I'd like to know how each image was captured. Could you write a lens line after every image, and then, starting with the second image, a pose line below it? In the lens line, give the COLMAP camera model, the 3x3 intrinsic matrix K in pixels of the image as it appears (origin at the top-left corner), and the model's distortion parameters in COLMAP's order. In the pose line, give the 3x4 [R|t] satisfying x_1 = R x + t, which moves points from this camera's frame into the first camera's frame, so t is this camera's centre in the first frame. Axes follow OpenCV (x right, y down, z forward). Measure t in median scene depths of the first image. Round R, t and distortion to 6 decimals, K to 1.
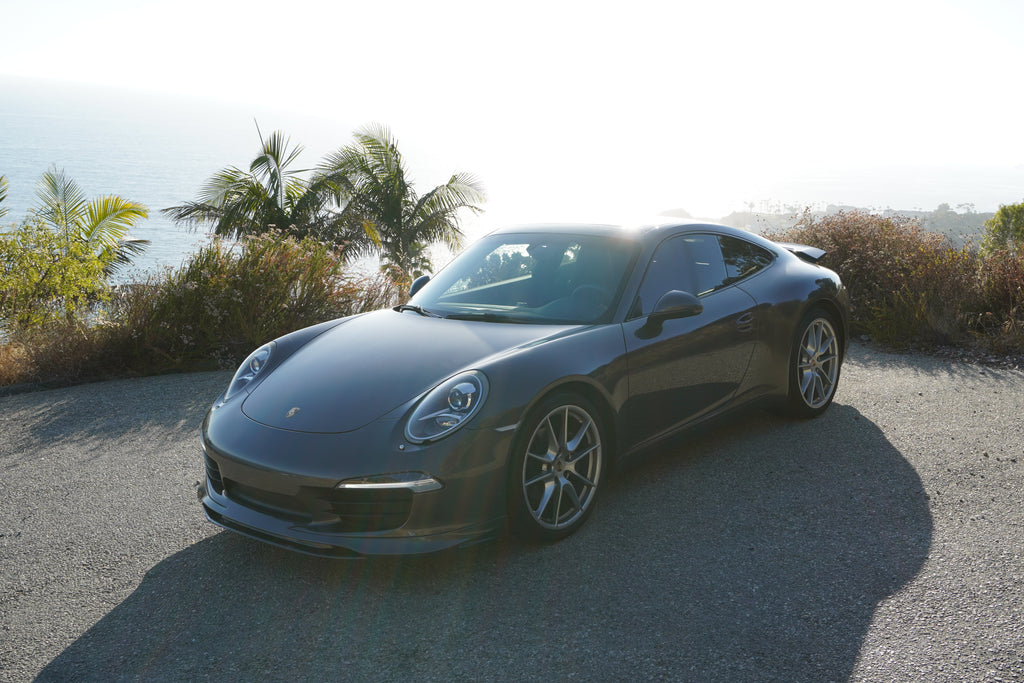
lens RADIAL K [[1050.5, 0, 512.0], [0, 1050.5, 341.5], [0, 0, 1]] dist [0.008695, 0.010803]
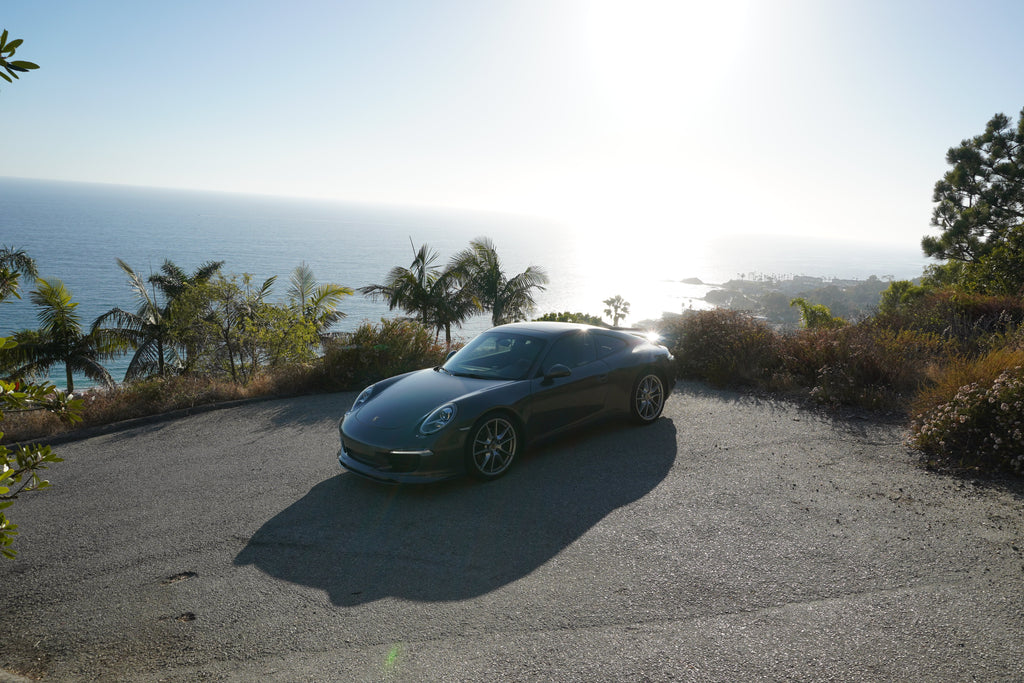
lens RADIAL K [[667.2, 0, 512.0], [0, 667.2, 341.5], [0, 0, 1]] dist [-0.039065, 0.001290]
pose [[0.994563, 0.011878, -0.103455, 0.198443], [-0.015183, 0.999397, -0.031221, -0.050374], [0.103022, 0.032622, 0.994144, -0.341117]]
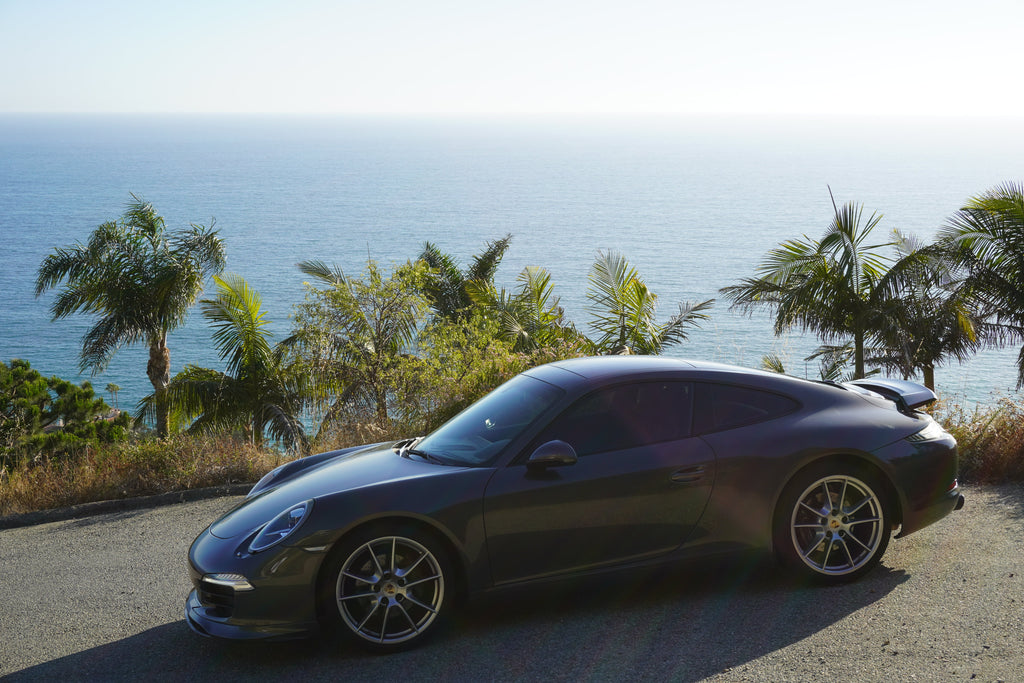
lens RADIAL K [[1326.2, 0, 512.0], [0, 1326.2, 341.5], [0, 0, 1]] dist [-0.024907, 0.005575]
pose [[0.823055, 0.017592, -0.567689, 0.864011], [-0.058214, 0.996869, -0.053509, -0.072795], [0.564970, 0.077088, 0.821502, -0.126509]]
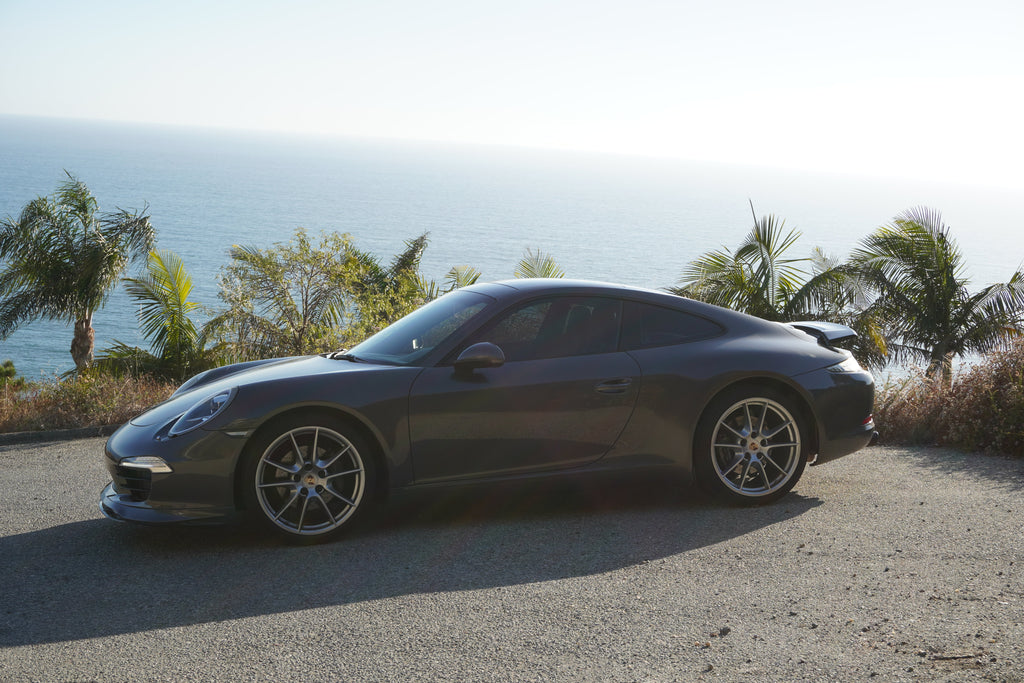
lens RADIAL K [[1293.0, 0, 512.0], [0, 1293.0, 341.5], [0, 0, 1]] dist [-0.027749, -0.006617]
pose [[0.853975, 0.053935, -0.517512, 0.843918], [-0.107430, 0.991459, -0.073947, 0.043844], [0.509103, 0.118745, 0.852475, -0.096633]]
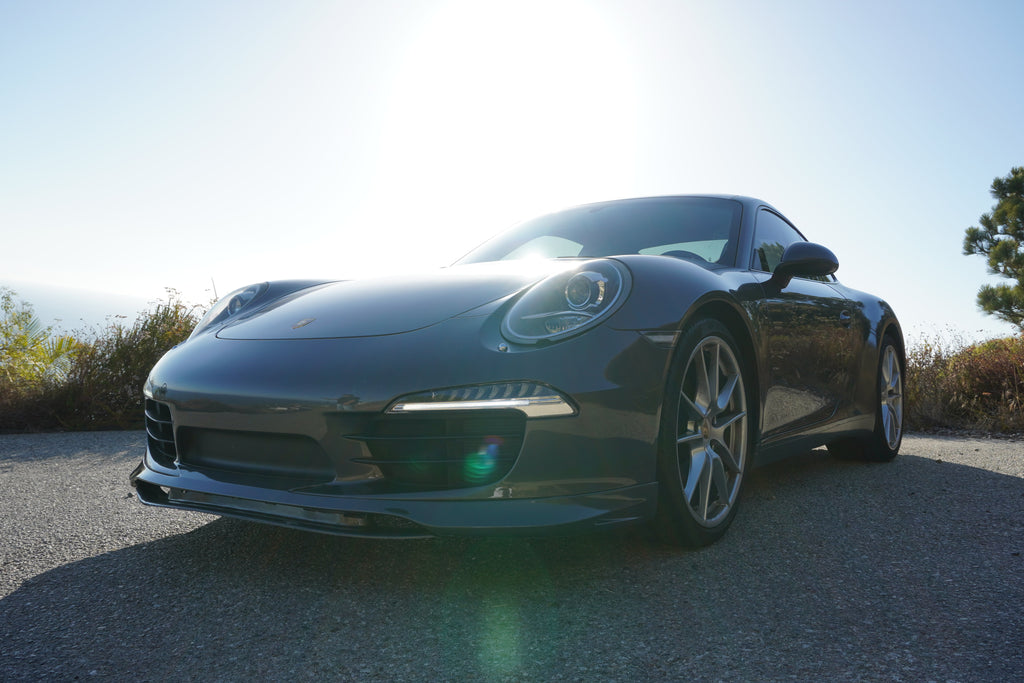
lens RADIAL K [[853.8, 0, 512.0], [0, 853.8, 341.5], [0, 0, 1]] dist [0.006075, 0.003951]
pose [[0.992376, 0.054759, 0.110418, -0.122471], [-0.032313, 0.980138, -0.195666, 0.153129], [-0.118939, 0.190607, 0.974435, 0.423088]]
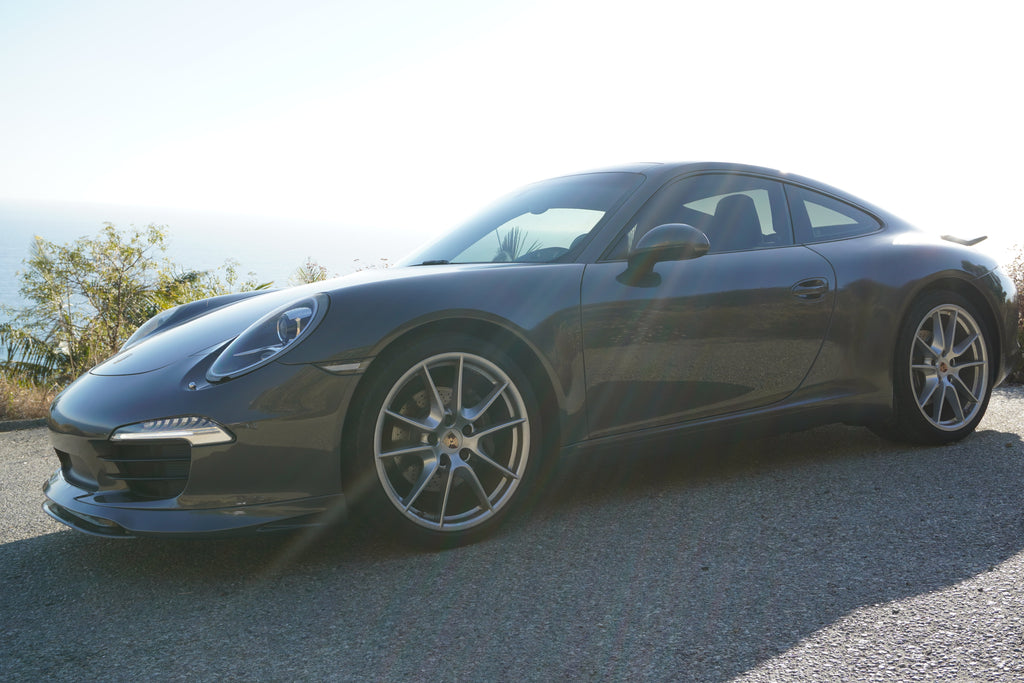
lens RADIAL K [[1050.5, 0, 512.0], [0, 1050.5, 341.5], [0, 0, 1]] dist [0.008695, 0.010803]
pose [[0.963322, 0.003730, -0.268323, 0.241598], [-0.034910, 0.993148, -0.111524, 0.114798], [0.266068, 0.116801, 0.956852, 0.288376]]
